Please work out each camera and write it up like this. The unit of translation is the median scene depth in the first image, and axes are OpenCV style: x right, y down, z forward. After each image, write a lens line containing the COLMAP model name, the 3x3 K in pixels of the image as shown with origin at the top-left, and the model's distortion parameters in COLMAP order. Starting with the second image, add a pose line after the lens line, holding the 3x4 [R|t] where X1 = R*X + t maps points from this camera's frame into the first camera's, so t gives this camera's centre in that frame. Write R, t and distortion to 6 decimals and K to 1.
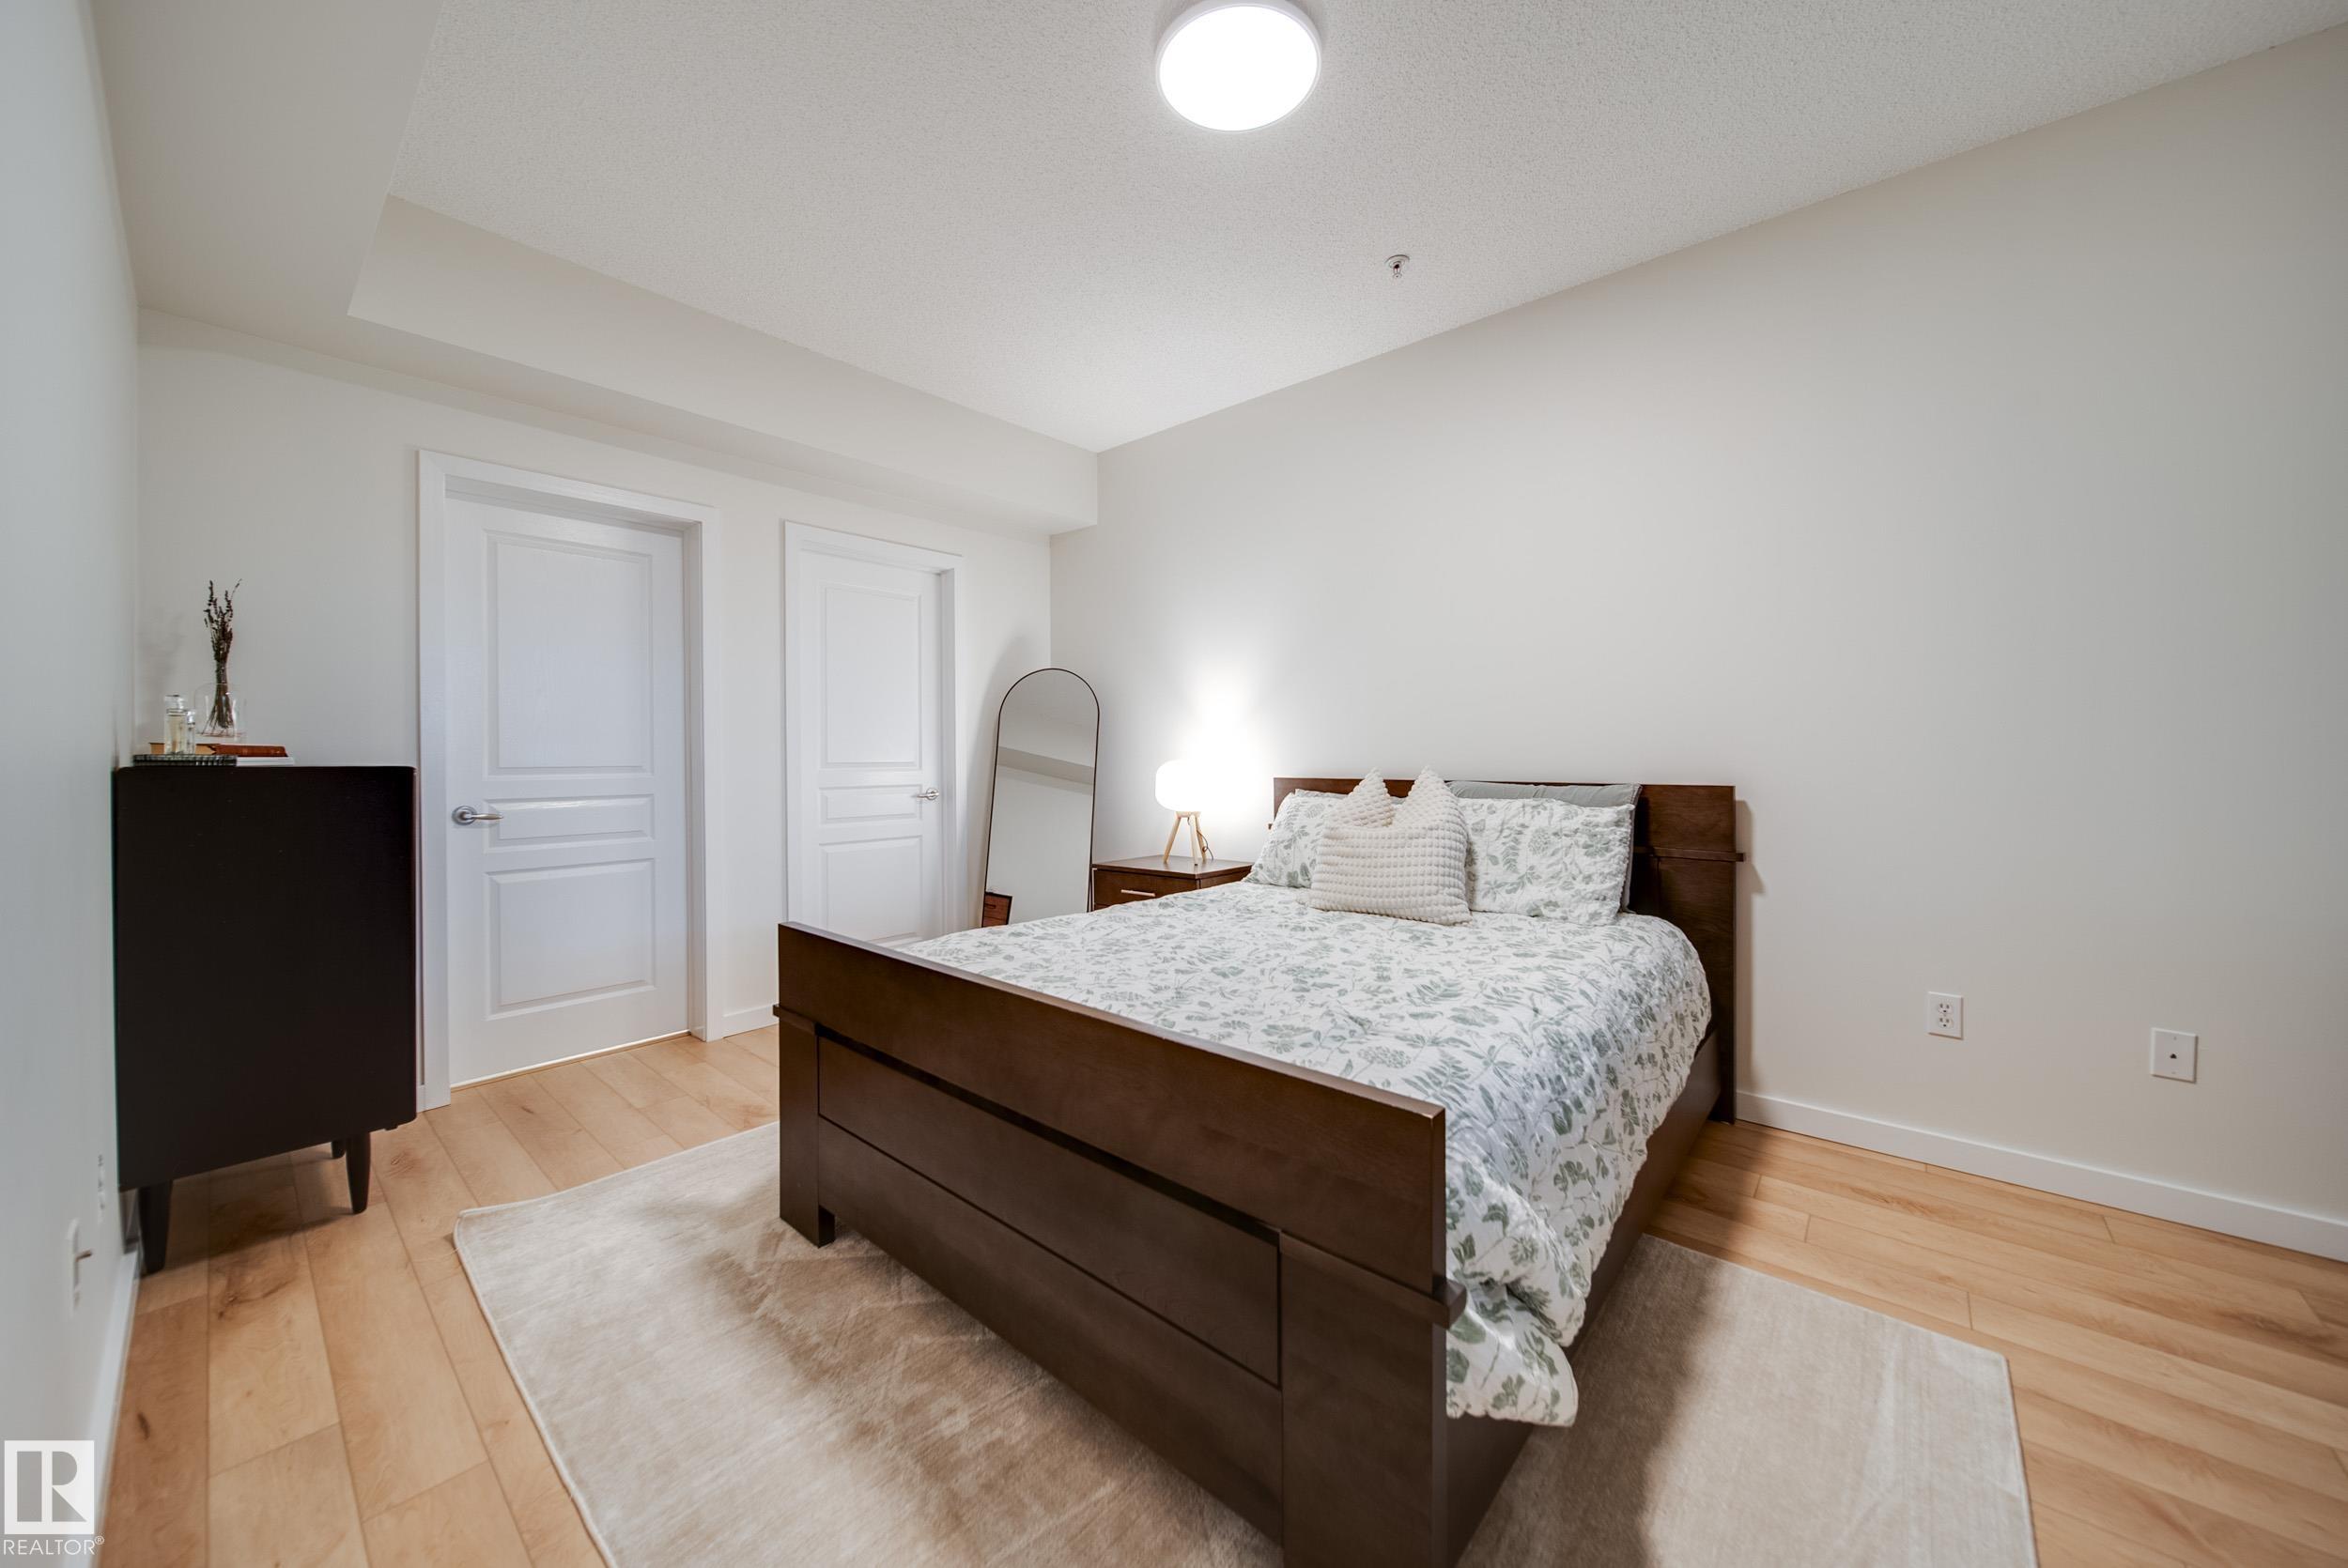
lens RADIAL K [[843.4, 0, 1179.6], [0, 843.4, 756.7], [0, 0, 1]] dist [-0.001386, 0.000030]
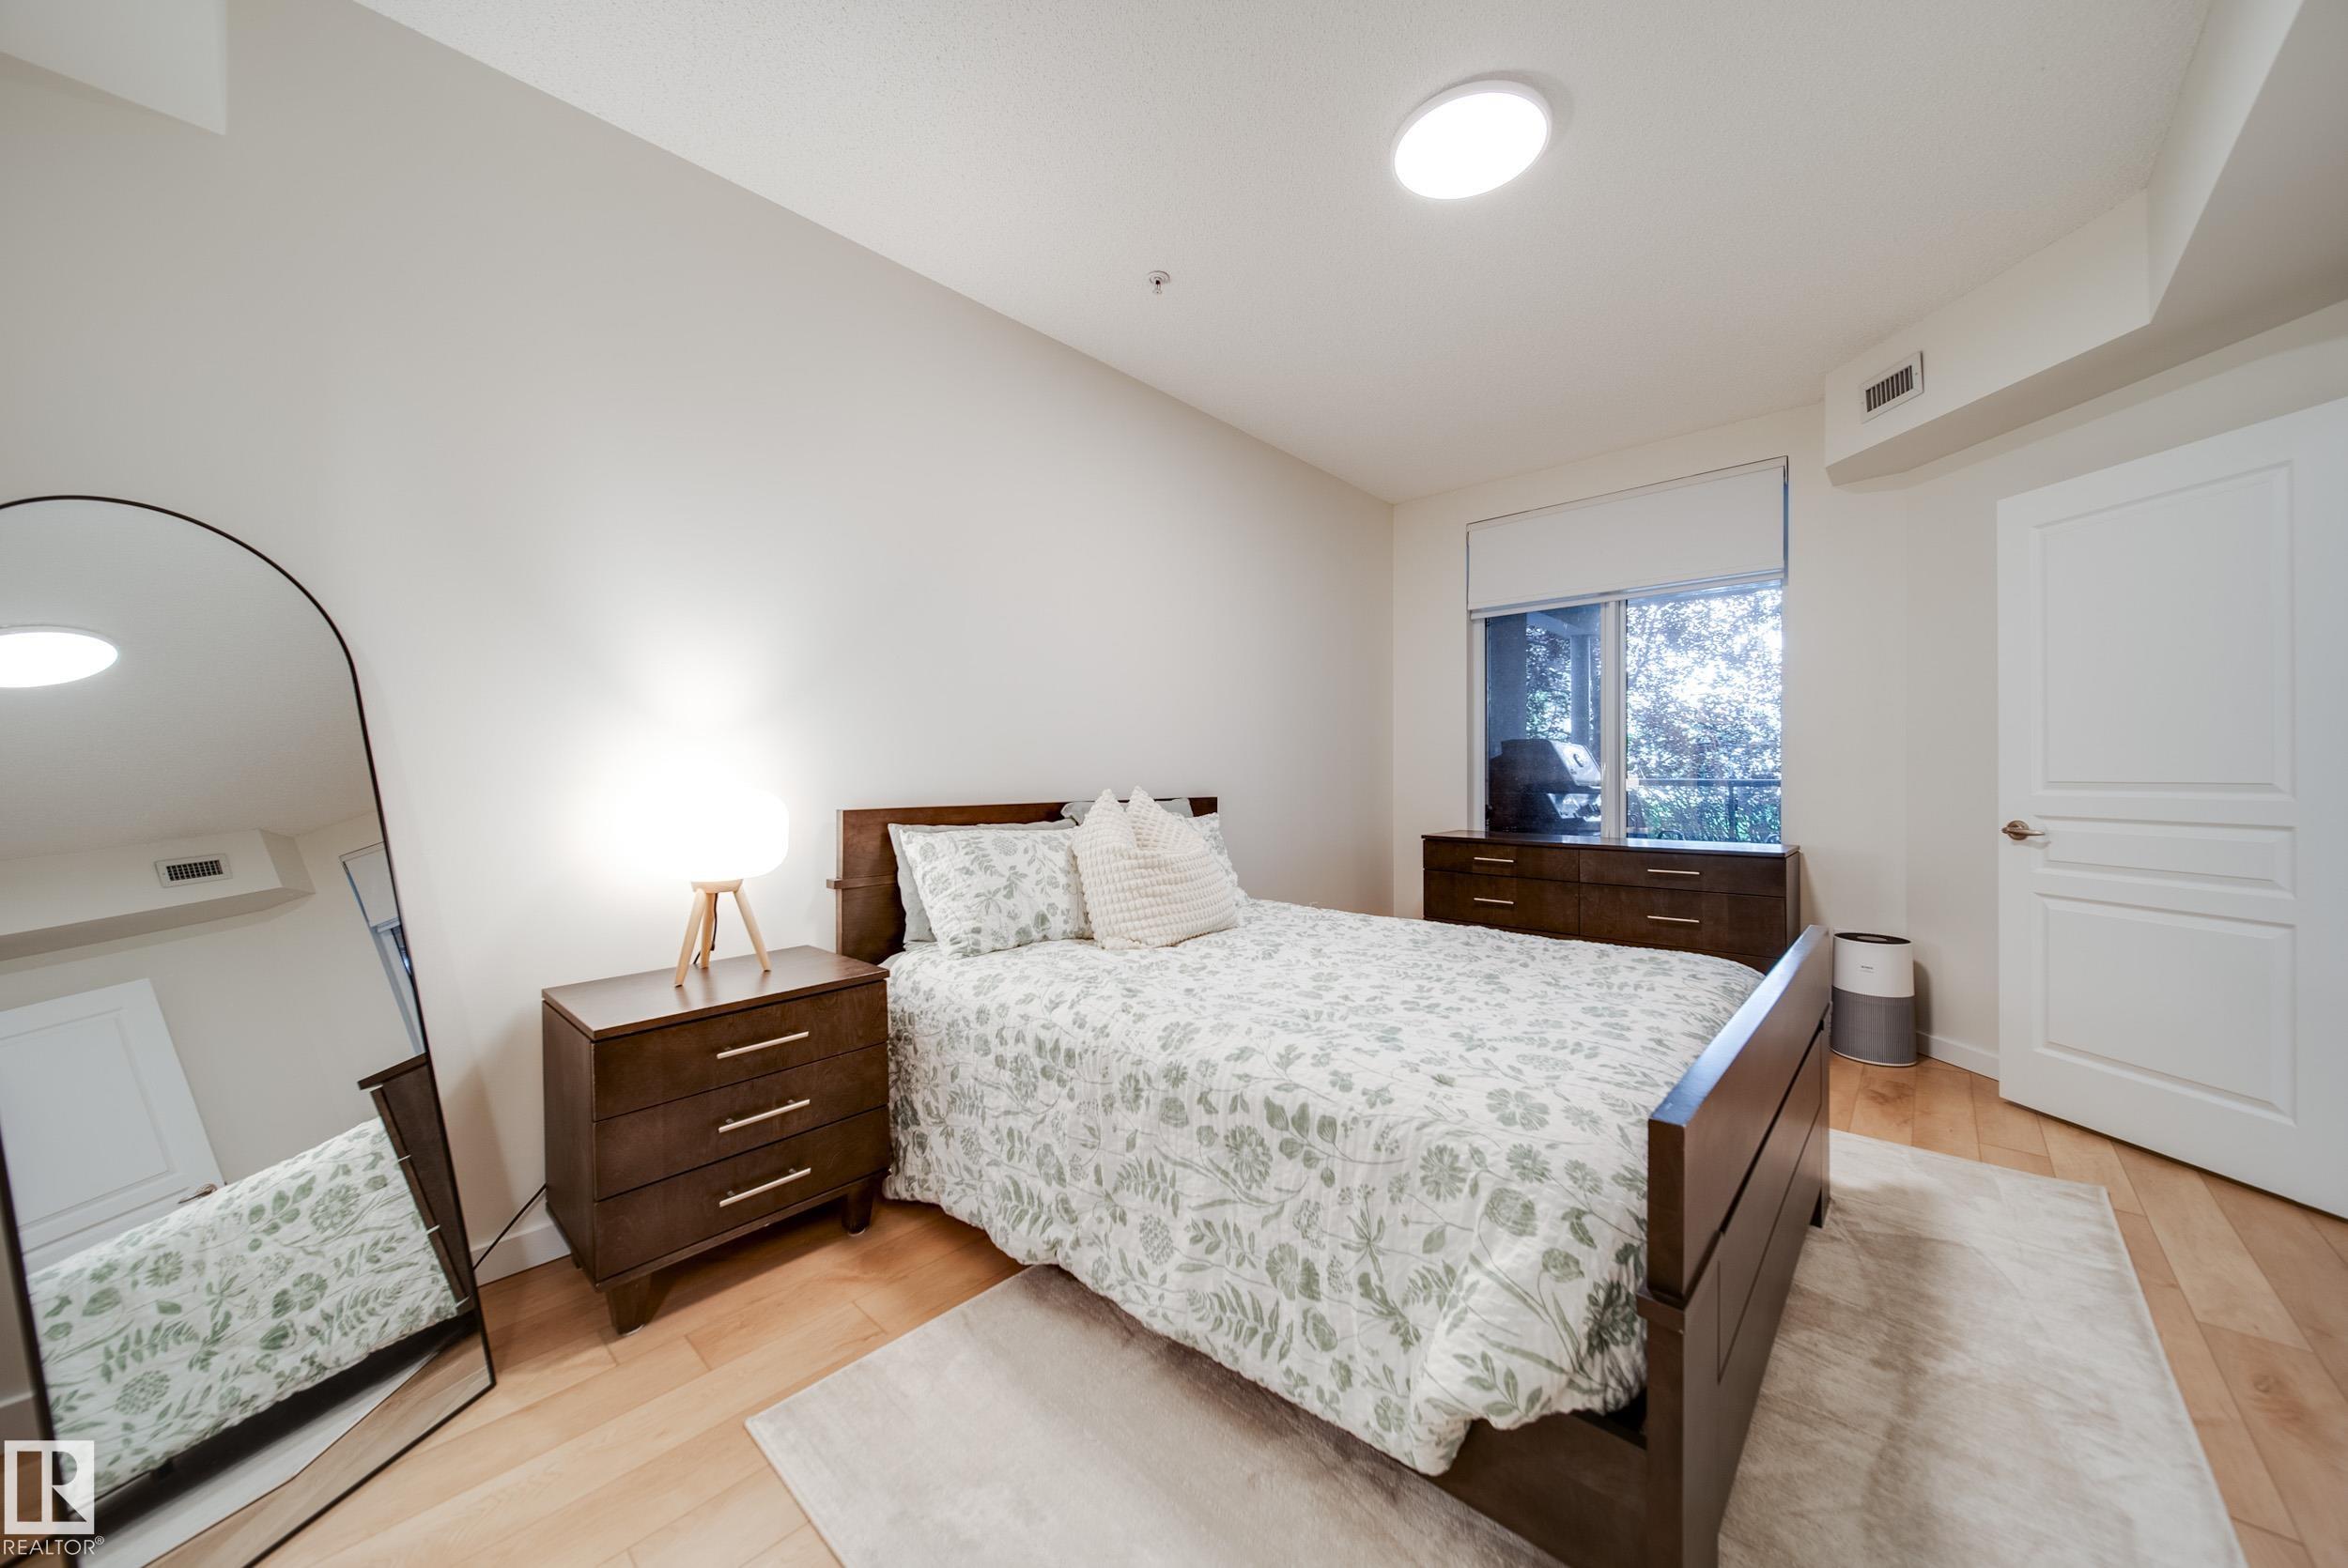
lens RADIAL K [[833.3, 0, 1174.6], [0, 833.3, 764.1], [0, 0, 1]] dist [-0.001217, -0.000063]
pose [[0.021983, 0.006919, 0.999734, -1.053466], [0.005483, 0.999960, -0.007041, -0.011212], [-0.999743, 0.005636, 0.021944, 1.409985]]
